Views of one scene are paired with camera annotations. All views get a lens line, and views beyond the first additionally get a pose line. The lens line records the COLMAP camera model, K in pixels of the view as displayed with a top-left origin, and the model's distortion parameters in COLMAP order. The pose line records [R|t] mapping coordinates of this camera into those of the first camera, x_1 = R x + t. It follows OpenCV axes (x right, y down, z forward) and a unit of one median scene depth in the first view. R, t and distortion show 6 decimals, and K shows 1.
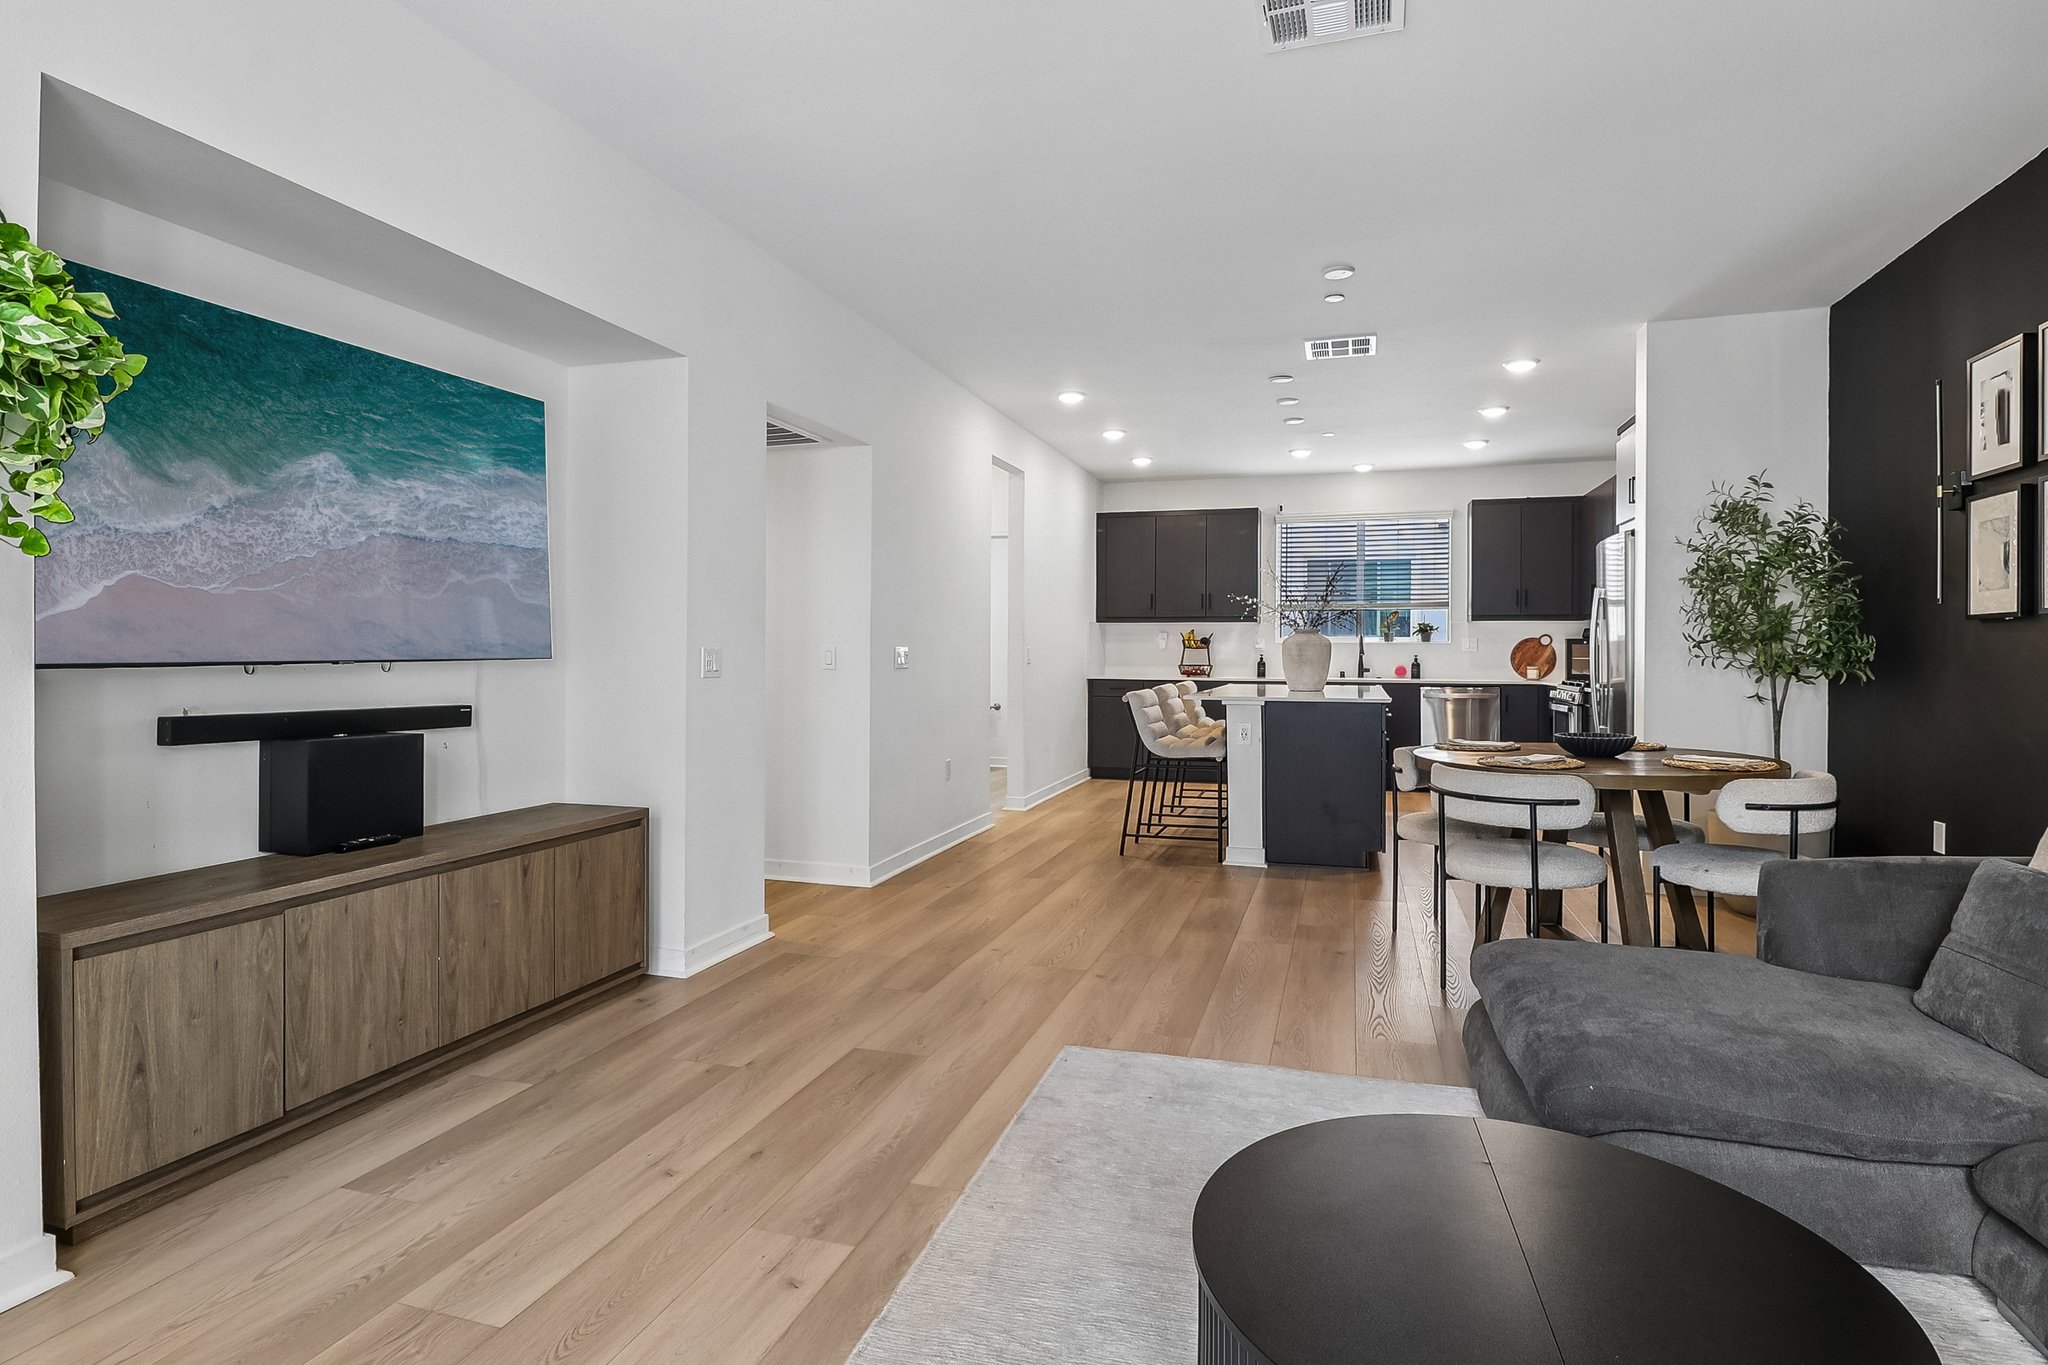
lens RADIAL K [[1045.7, 0, 1027.8], [0, 1045.7, 653.7], [0, 0, 1]] dist [0.001393, -0.012483]
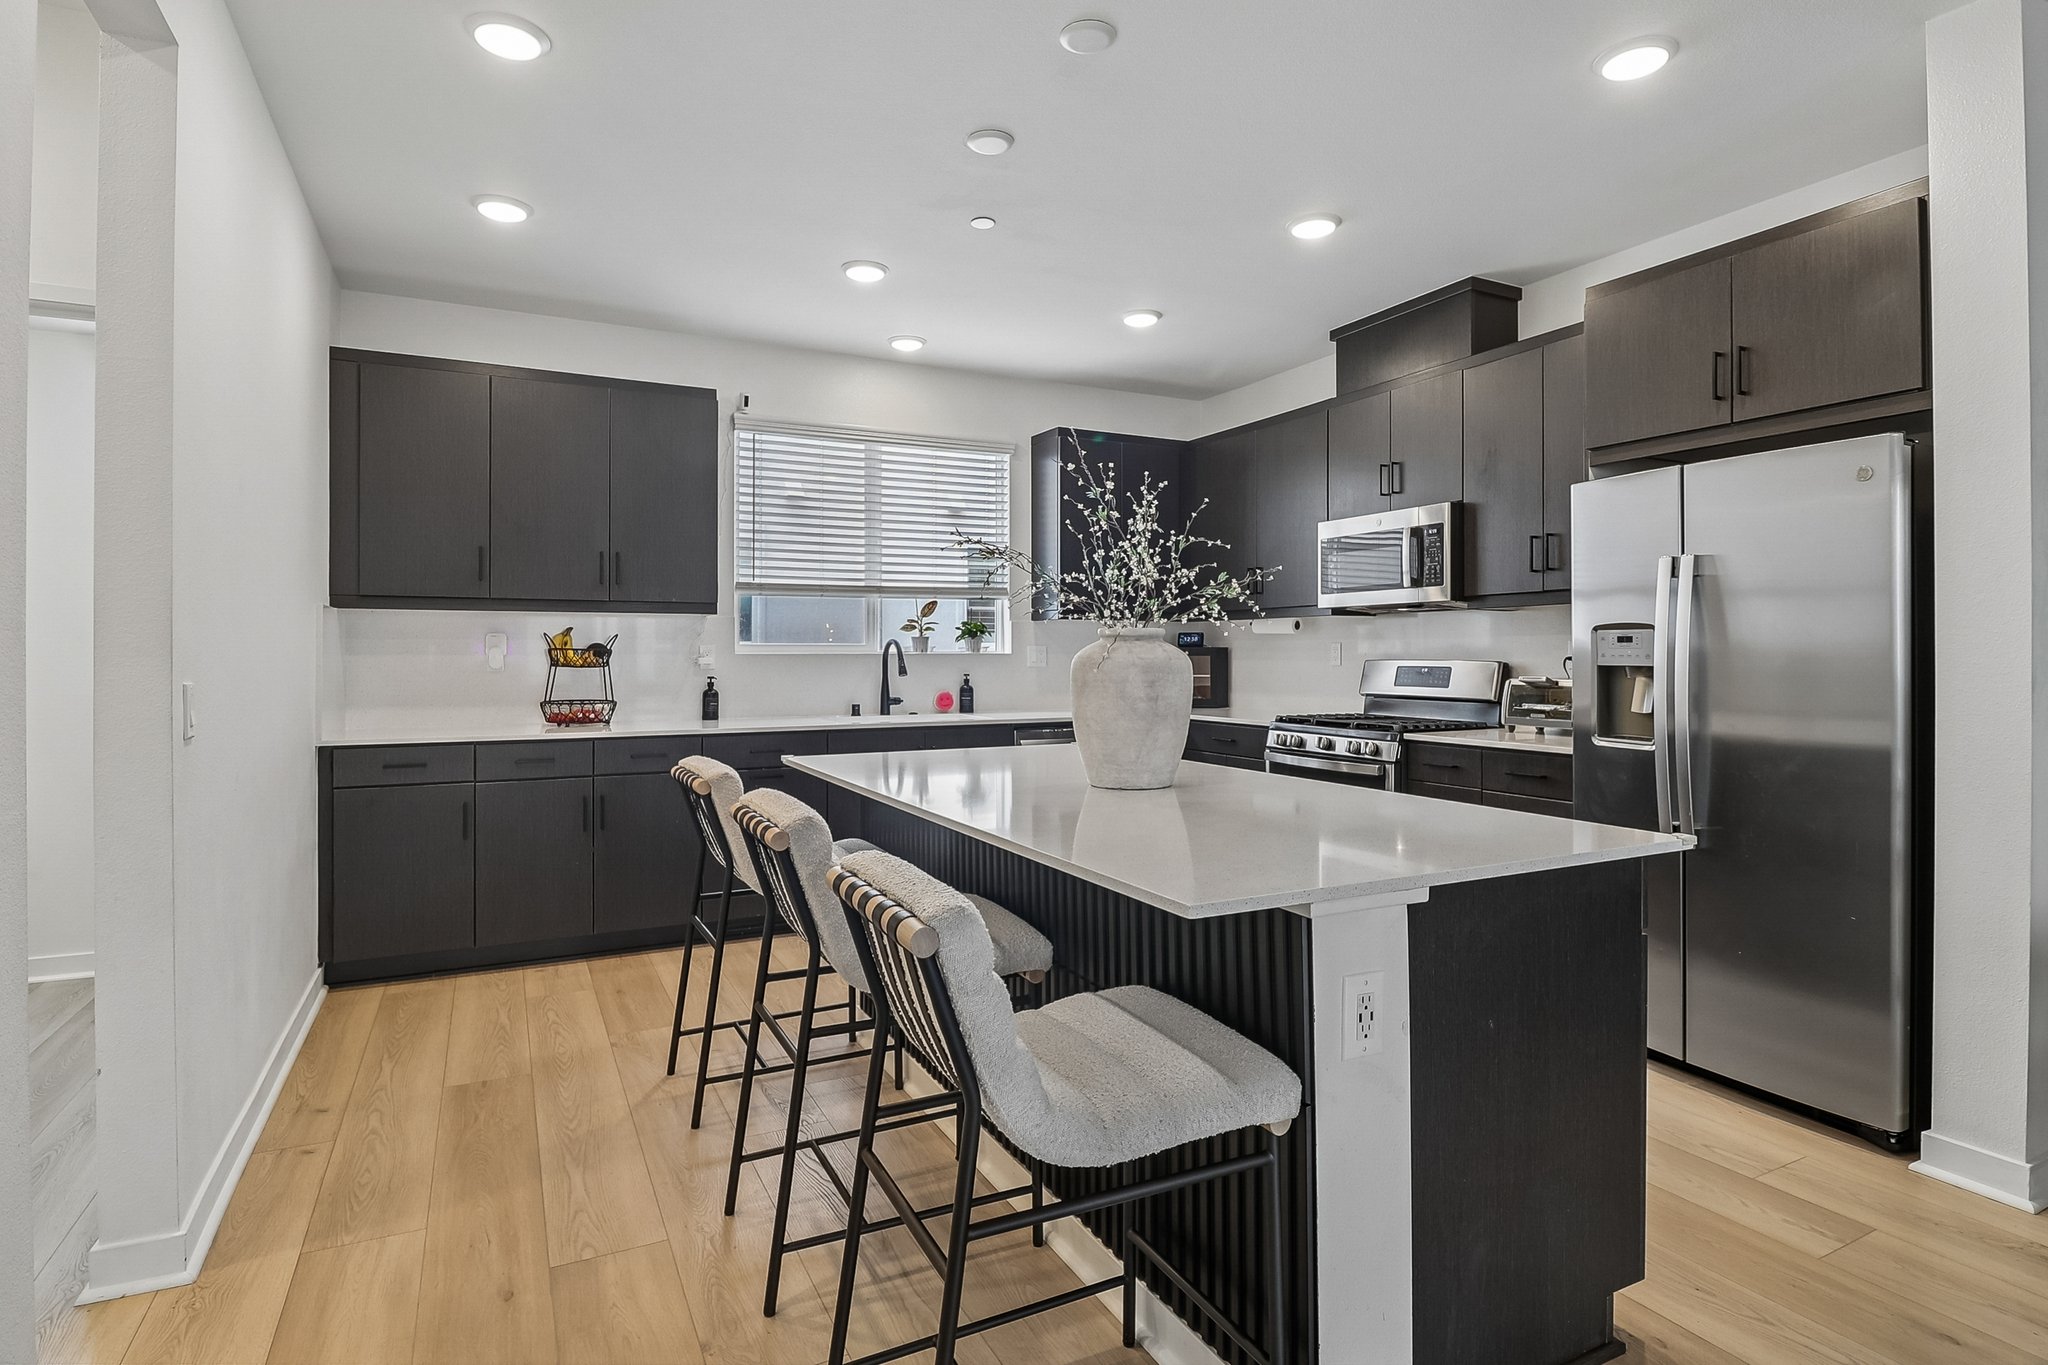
lens RADIAL K [[1045.7, 0, 1027.8], [0, 1045.7, 653.7], [0, 0, 1]] dist [0.001393, -0.012483]
pose [[0.719093, -0.003516, 0.694905, -0.042242], [0.004505, 0.999990, 0.000397, -0.017367], [-0.694899, 0.002845, 0.719102, 0.887935]]
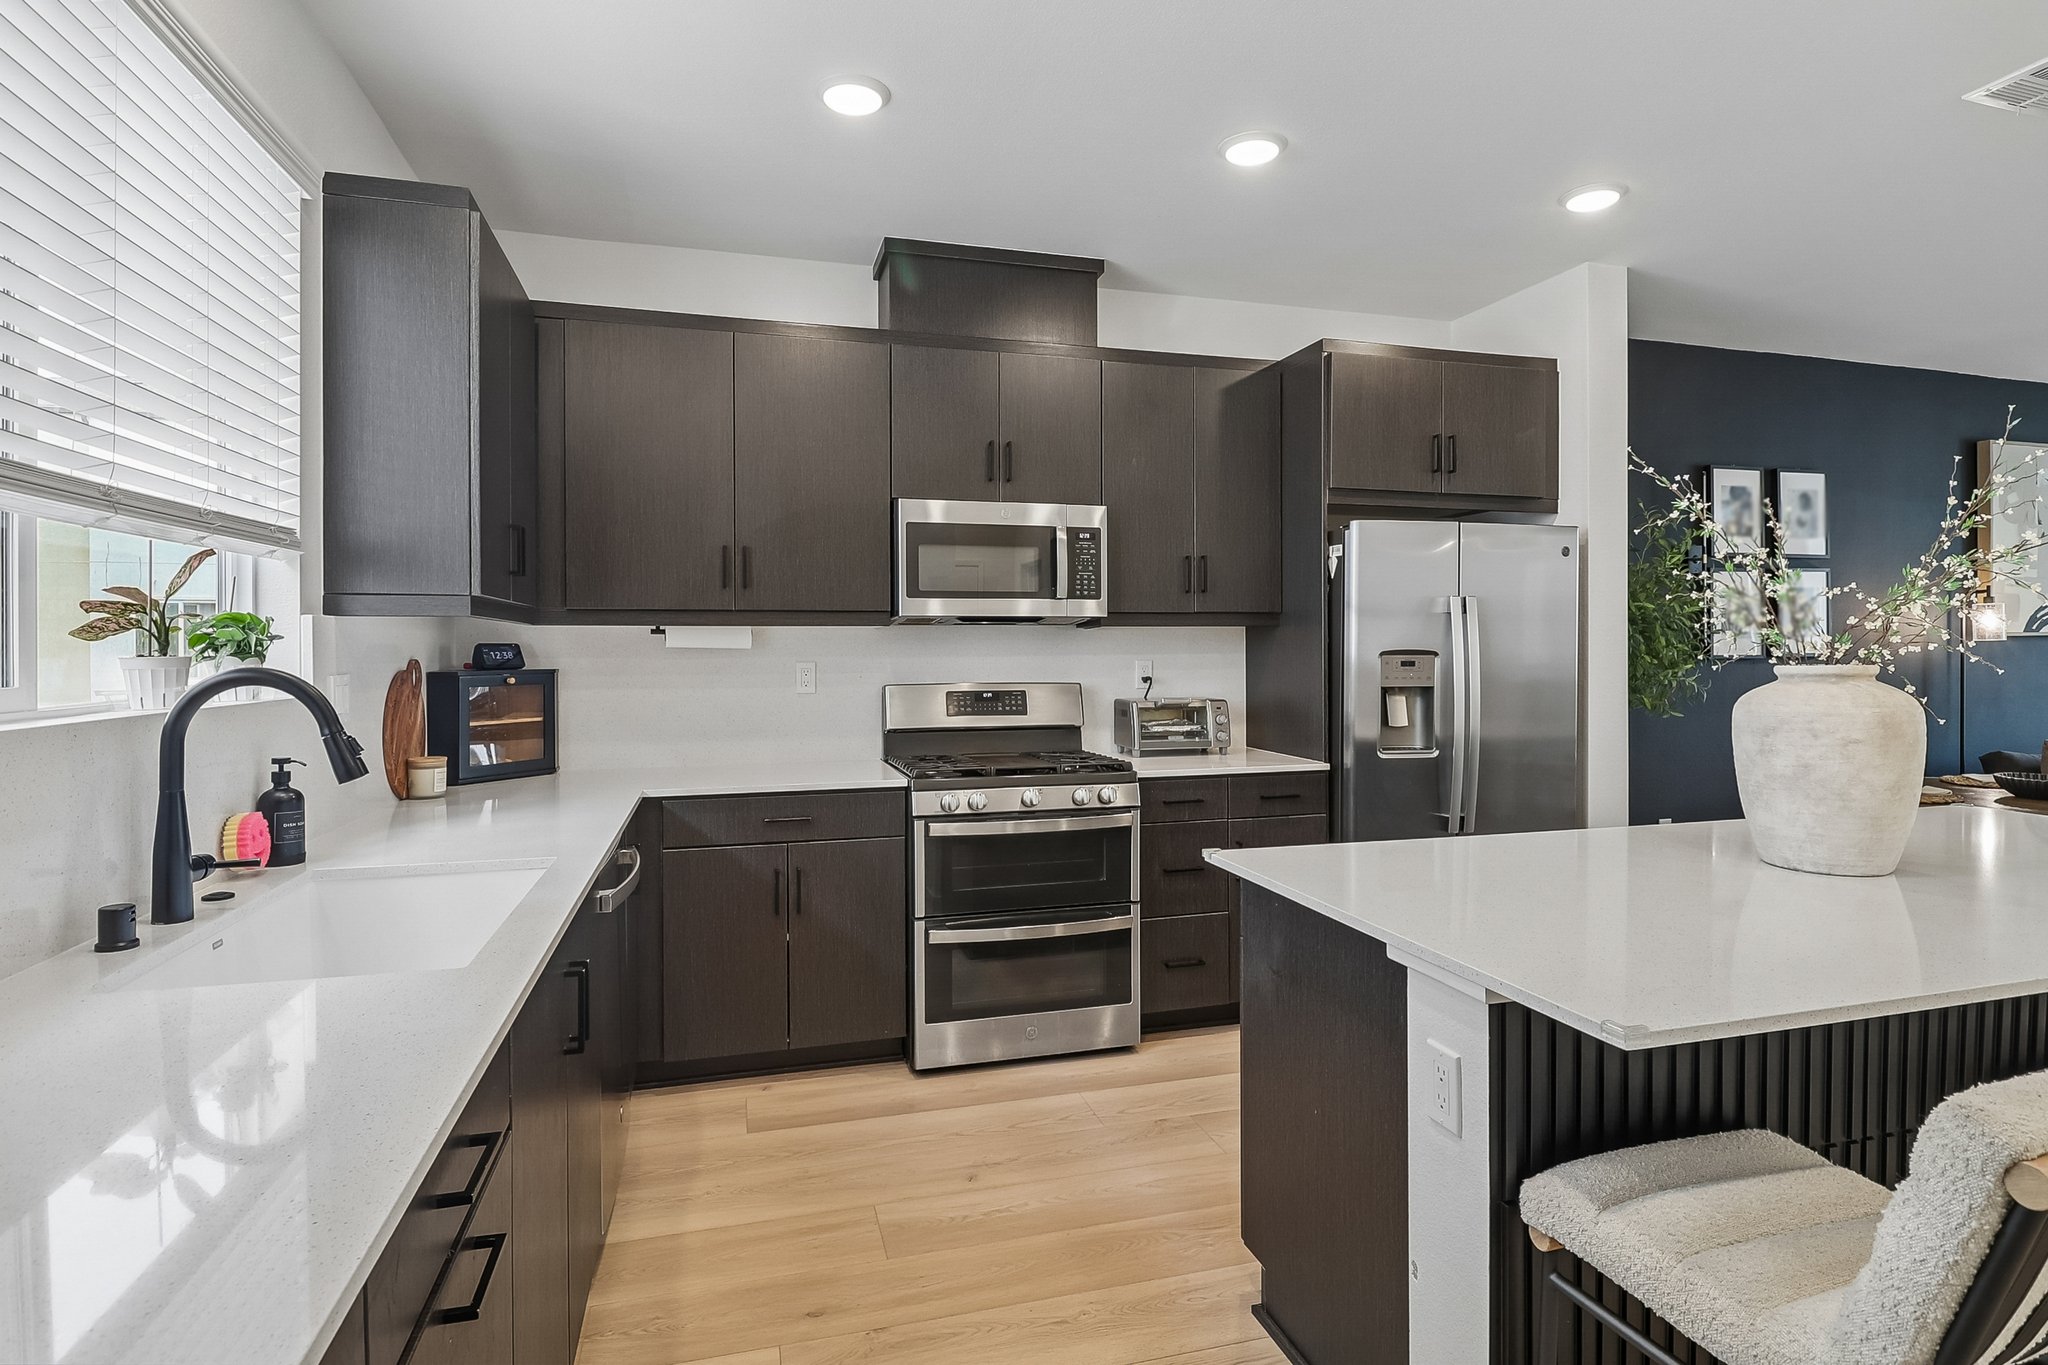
lens RADIAL K [[1045.7, 0, 1027.8], [0, 1045.7, 653.7], [0, 0, 1]] dist [0.001393, -0.012483]
pose [[-0.538173, -0.007749, 0.842799, 0.160046], [0.004070, 0.999922, 0.011793, -0.038306], [-0.842825, 0.009776, -0.538100, 1.619451]]
